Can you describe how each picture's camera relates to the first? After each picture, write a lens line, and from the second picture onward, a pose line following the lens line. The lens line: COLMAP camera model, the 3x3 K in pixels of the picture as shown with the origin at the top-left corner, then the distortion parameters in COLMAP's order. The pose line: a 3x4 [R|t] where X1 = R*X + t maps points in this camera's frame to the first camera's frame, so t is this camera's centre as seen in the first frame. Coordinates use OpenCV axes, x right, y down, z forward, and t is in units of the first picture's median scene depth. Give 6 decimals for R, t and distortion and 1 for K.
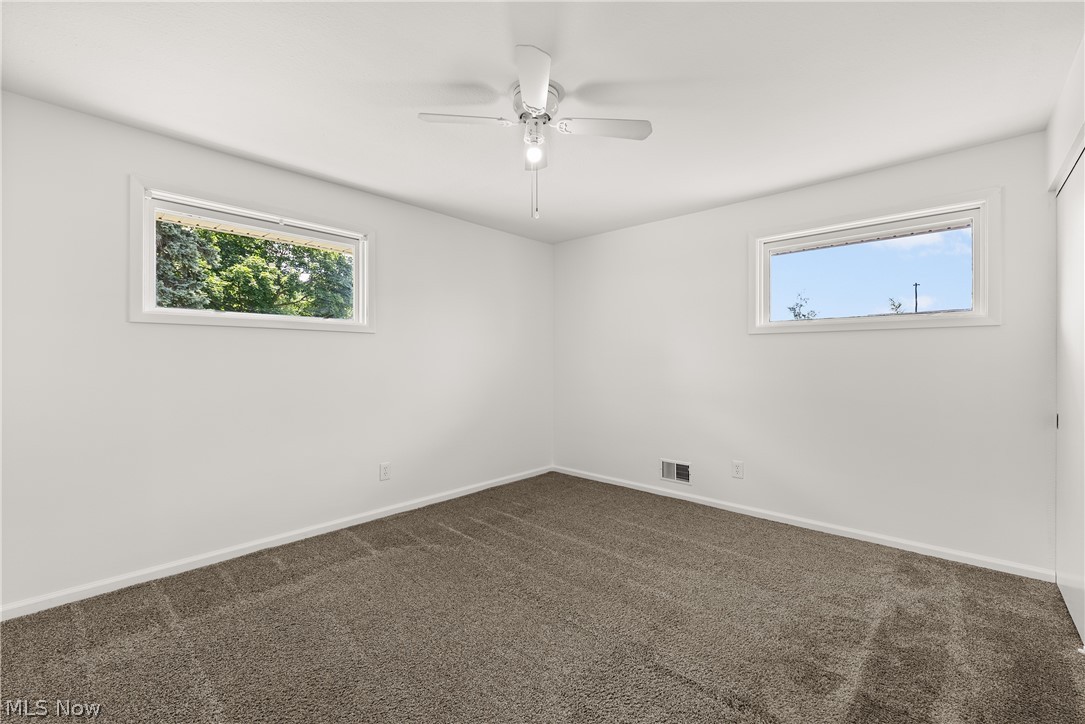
lens RADIAL K [[454.2, 0, 542.5], [0, 454.2, 362.0], [0, 0, 1]] dist [-0.000263, -0.000145]
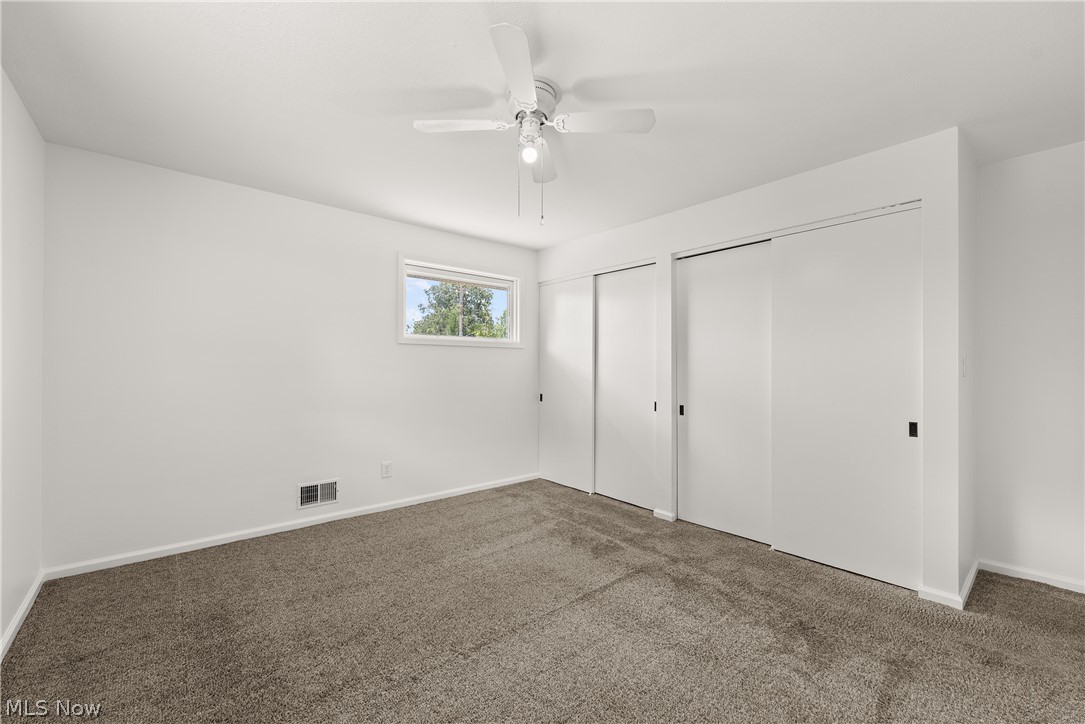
lens RADIAL K [[440.5, 0, 543.4], [0, 440.5, 368.1], [0, 0, 1]] dist [0.003040, 0.000297]
pose [[0.115767, -0.002147, 0.993274, -0.695402], [0.001234, 0.999997, 0.002017, -0.004777], [-0.993276, 0.000992, 0.115769, 0.642855]]
